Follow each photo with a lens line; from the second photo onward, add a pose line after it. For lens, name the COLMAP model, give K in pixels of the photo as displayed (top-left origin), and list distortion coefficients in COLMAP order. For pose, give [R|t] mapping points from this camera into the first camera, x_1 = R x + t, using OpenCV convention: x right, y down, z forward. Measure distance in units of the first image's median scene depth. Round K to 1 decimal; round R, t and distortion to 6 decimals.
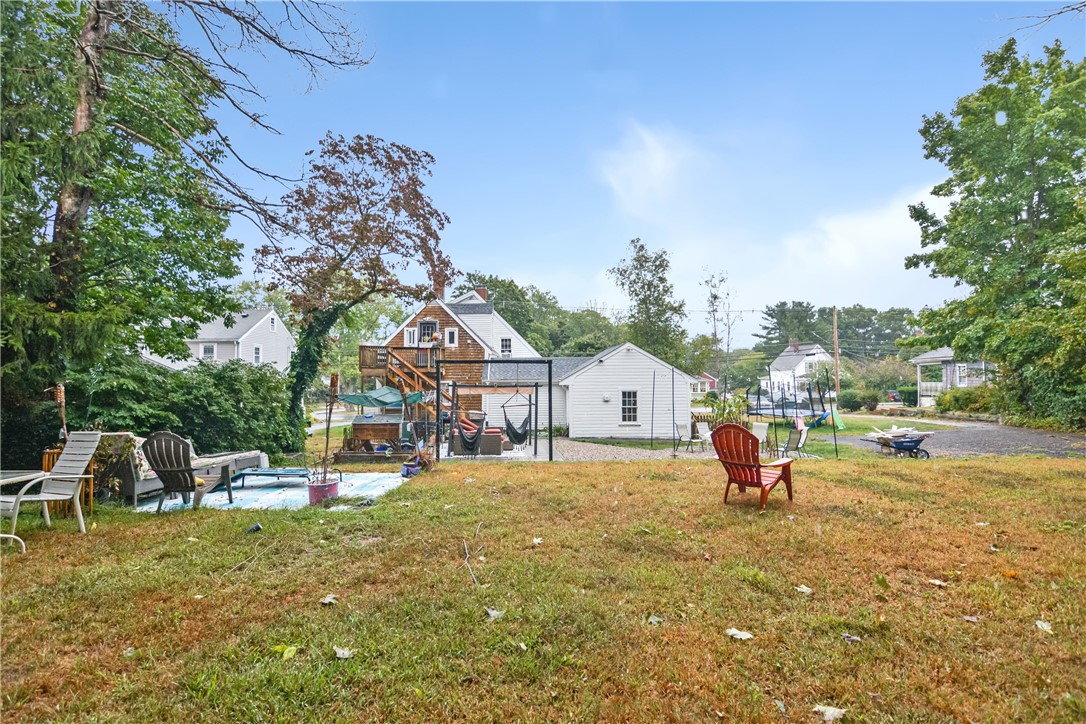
lens RADIAL K [[527.1, 0, 546.9], [0, 527.1, 361.9], [0, 0, 1]] dist [-0.004899, -0.000983]
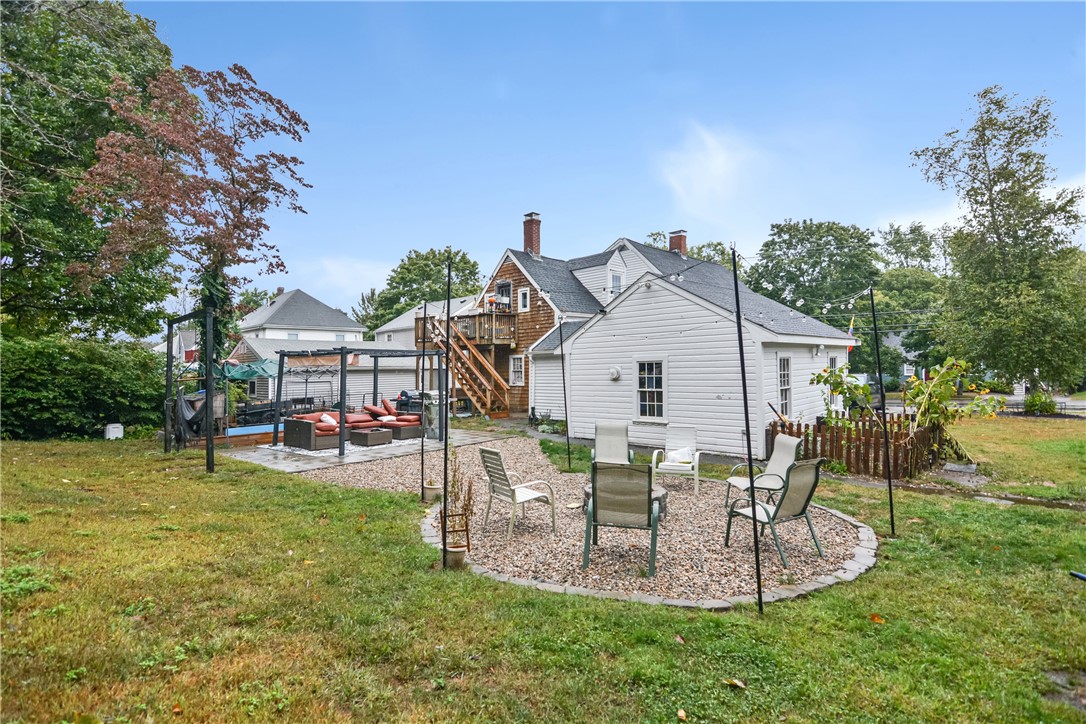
lens RADIAL K [[527.1, 0, 544.3], [0, 527.1, 354.3], [0, 0, 1]] dist [-0.004899, -0.000983]
pose [[0.705117, -0.032972, -0.708324, 0.421876], [0.047611, 0.998866, 0.000899, 0.037996], [0.707491, -0.034358, 0.705887, 0.477018]]
